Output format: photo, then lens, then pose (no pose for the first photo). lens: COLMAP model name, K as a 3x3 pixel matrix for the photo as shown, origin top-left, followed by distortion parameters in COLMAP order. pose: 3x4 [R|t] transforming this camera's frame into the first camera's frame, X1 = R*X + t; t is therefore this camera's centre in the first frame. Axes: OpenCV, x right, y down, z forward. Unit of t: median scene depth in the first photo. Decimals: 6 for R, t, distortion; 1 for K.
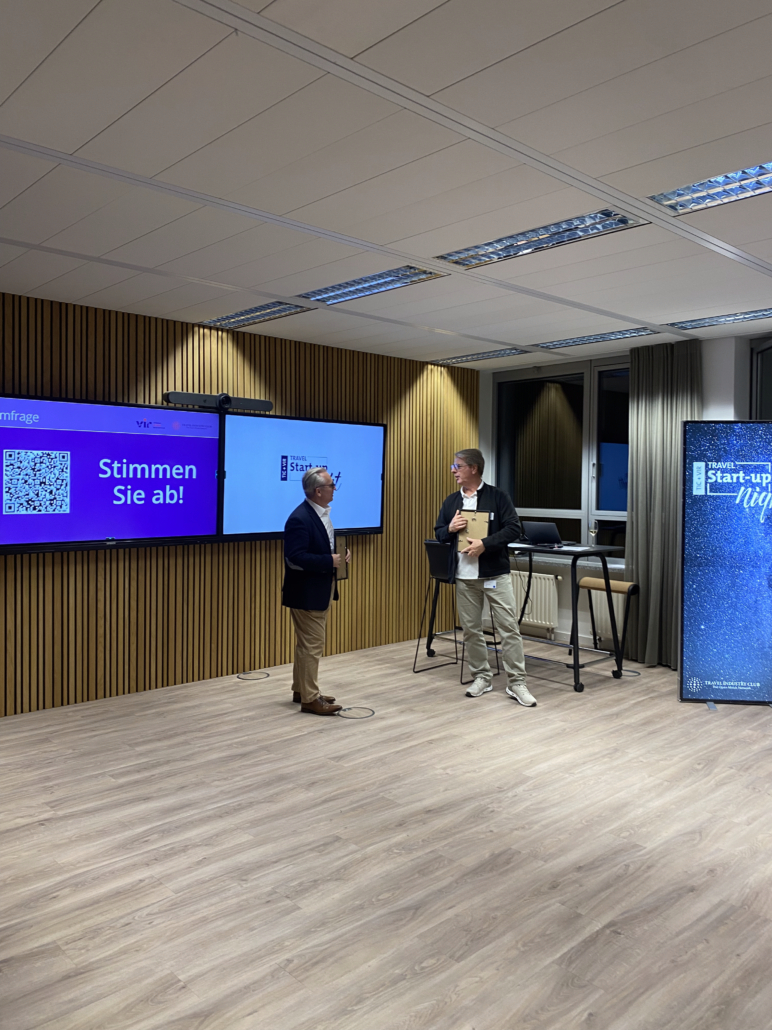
lens RADIAL K [[785.9, 0, 401.8], [0, 785.9, 503.1], [0, 0, 1]] dist [0.026888, -0.029241]
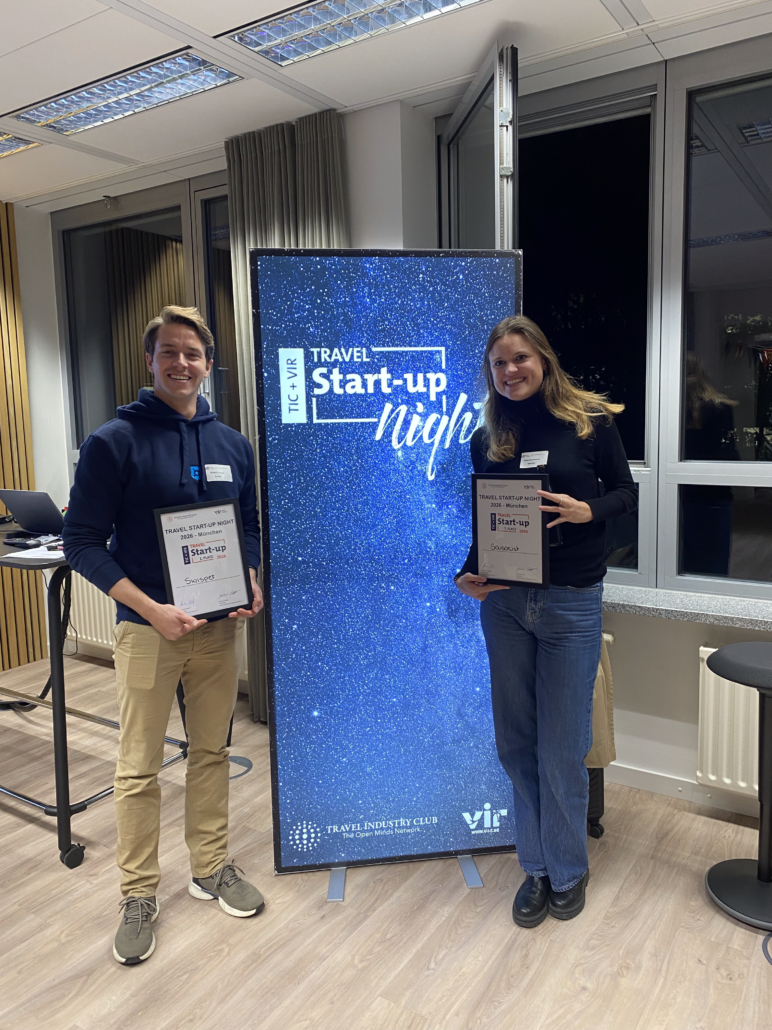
lens RADIAL K [[785.9, 0, 406.2], [0, 785.9, 497.3], [0, 0, 1]] dist [0.026888, -0.029241]
pose [[0.968728, -0.054385, 0.242090, 0.330571], [0.032960, 0.995242, 0.091689, -0.007731], [-0.245925, -0.080843, 0.965912, 0.560661]]
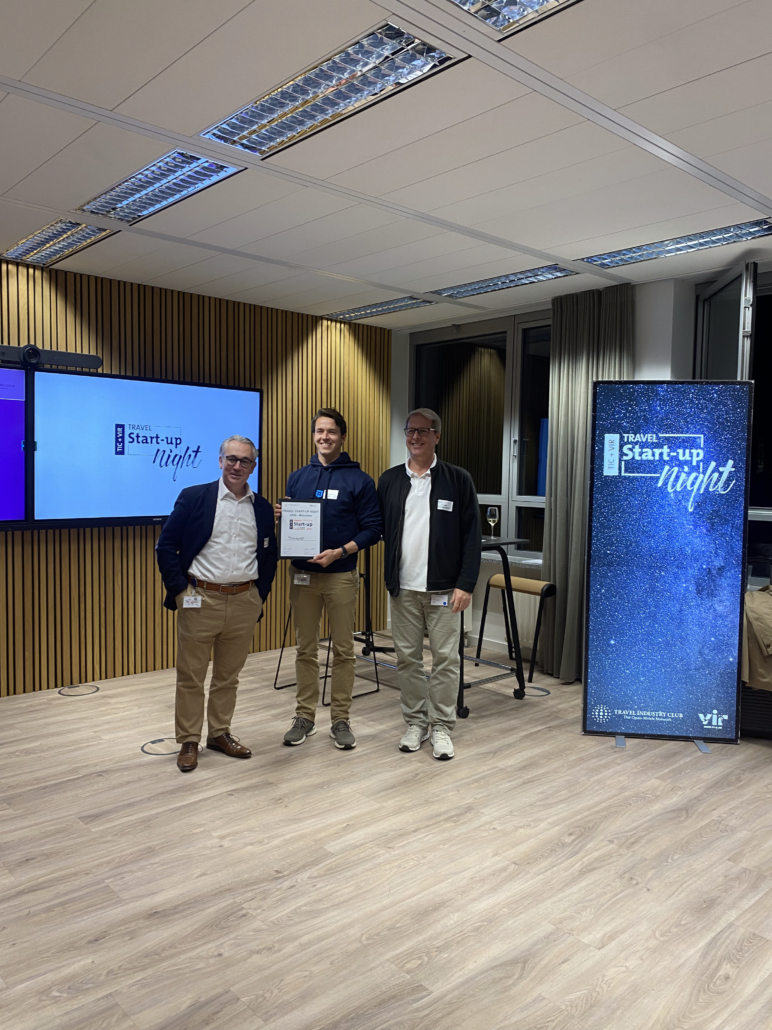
lens RADIAL K [[785.9, 0, 386.9], [0, 785.9, 520.3], [0, 0, 1]] dist [0.026888, -0.029241]
pose [[0.999710, 0.010241, -0.021777, 0.171522], [-0.009353, 0.999136, 0.040494, 0.004637], [0.022173, -0.040278, 0.998942, 0.208993]]
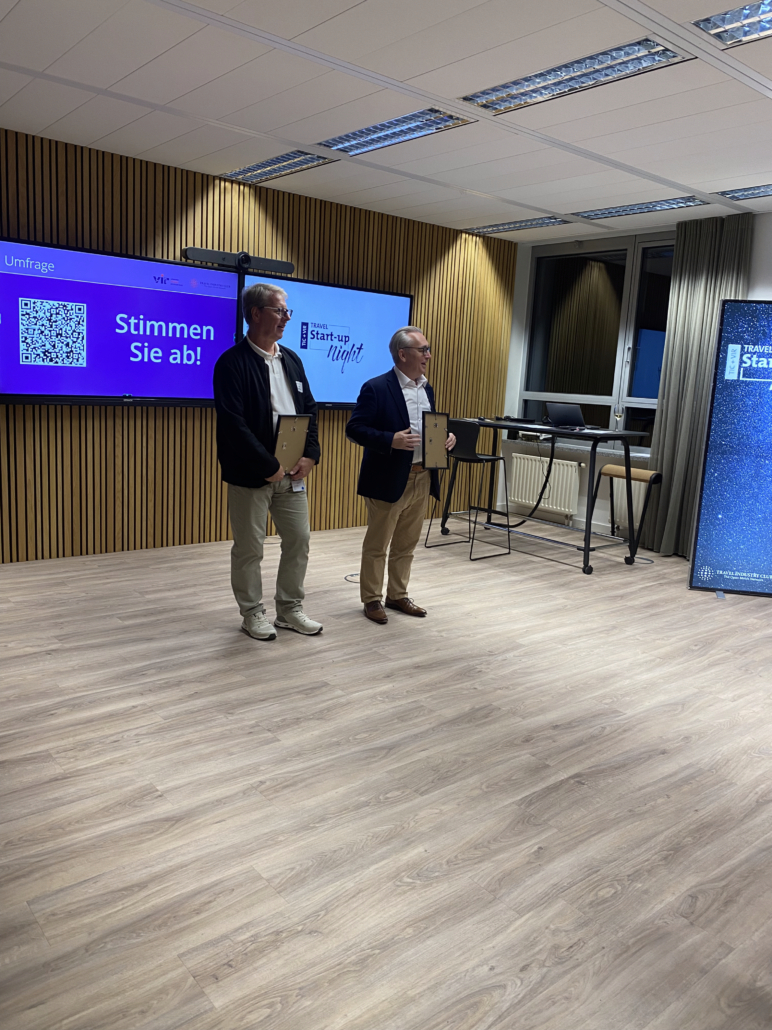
lens RADIAL K [[785.9, 0, 395.4], [0, 785.9, 507.1], [0, 0, 1]] dist [0.026888, -0.029241]
pose [[0.996916, 0.056064, -0.054917, 0.033380], [-0.047810, 0.988778, 0.141536, 0.026786], [0.062236, -0.138474, 0.988409, 0.009618]]
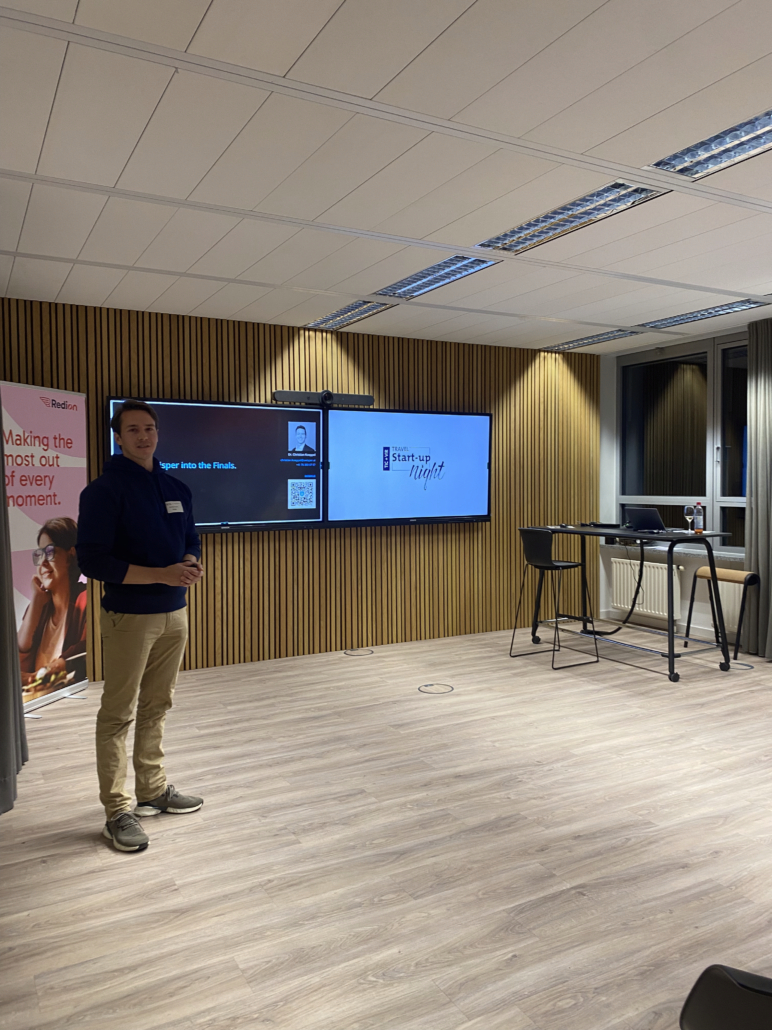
lens RADIAL K [[785.9, 0, 397.3], [0, 785.9, 510.1], [0, 0, 1]] dist [0.026888, -0.029241]
pose [[0.968059, -0.007124, -0.250620, 0.148400], [0.009781, 0.999908, 0.009356, 0.017551], [0.250531, -0.011508, 0.968040, -0.020687]]
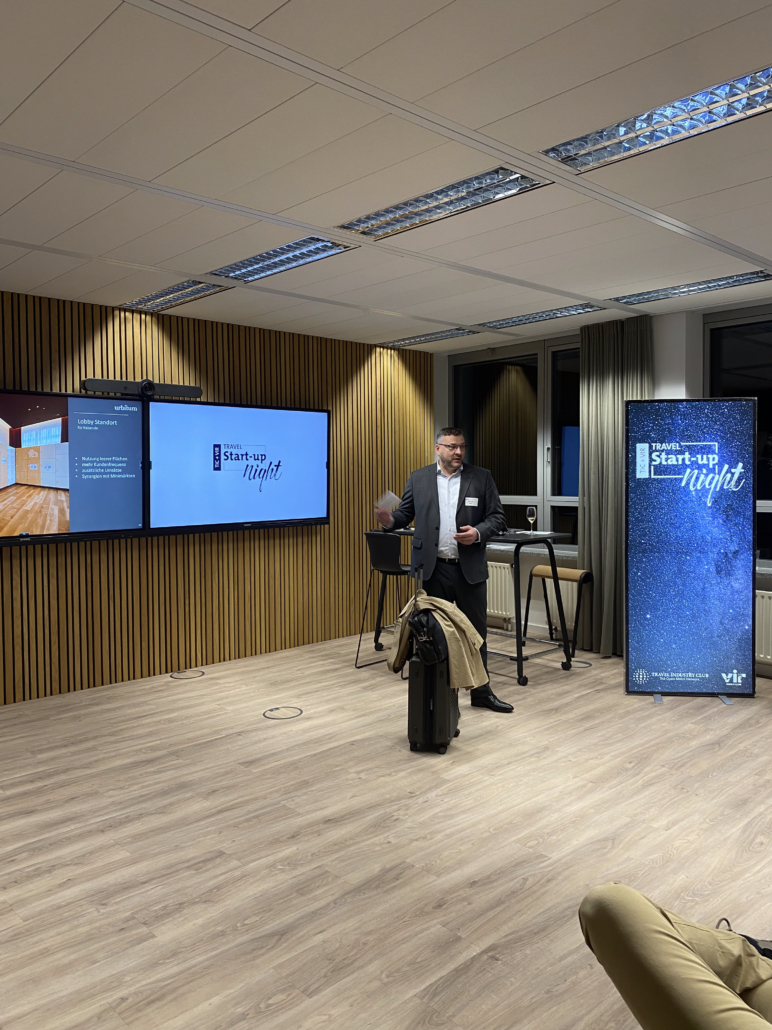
lens RADIAL K [[785.9, 0, 401.5], [0, 785.9, 507.5], [0, 0, 1]] dist [0.026888, -0.029241]
pose [[0.999855, -0.017001, -0.000651, 0.085960], [0.017011, 0.999668, 0.019351, 0.001875], [0.000322, -0.019359, 0.999813, 0.048621]]
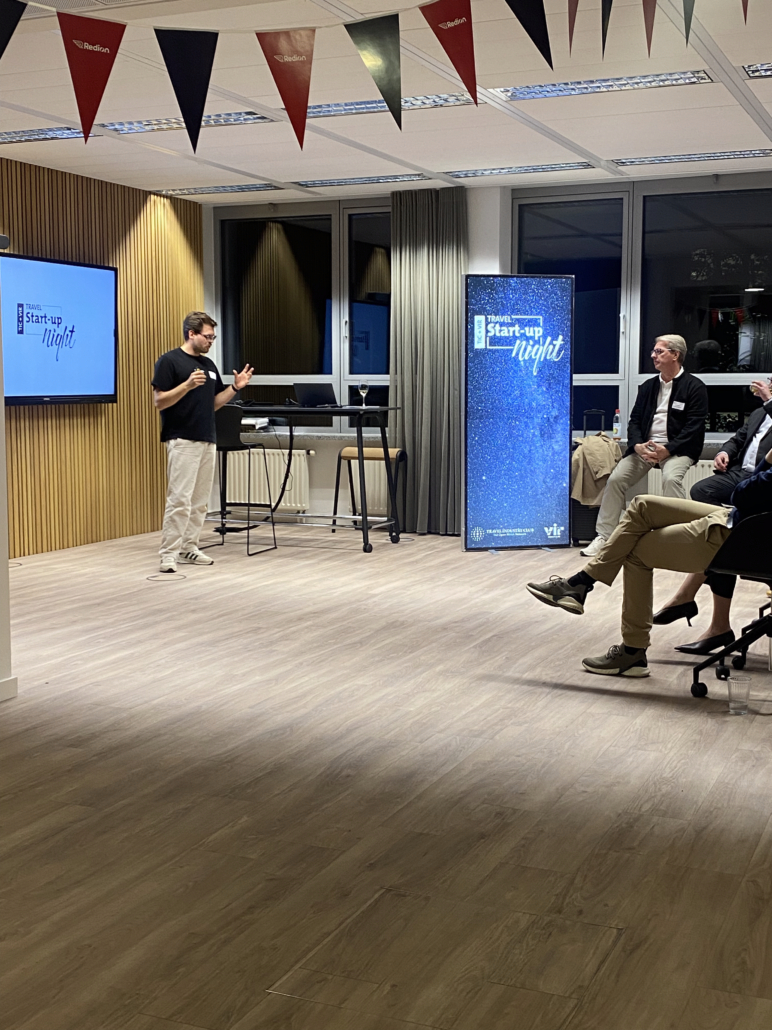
lens RADIAL K [[1312.4, 0, 386.8], [0, 1312.4, 514.0], [0, 0, 1]] dist [0.141627, 0.000000]
pose [[0.920061, -0.048850, 0.388719, -0.407453], [0.018013, 0.996421, 0.082583, 0.060628], [-0.391362, -0.068980, 0.917648, -0.530750]]
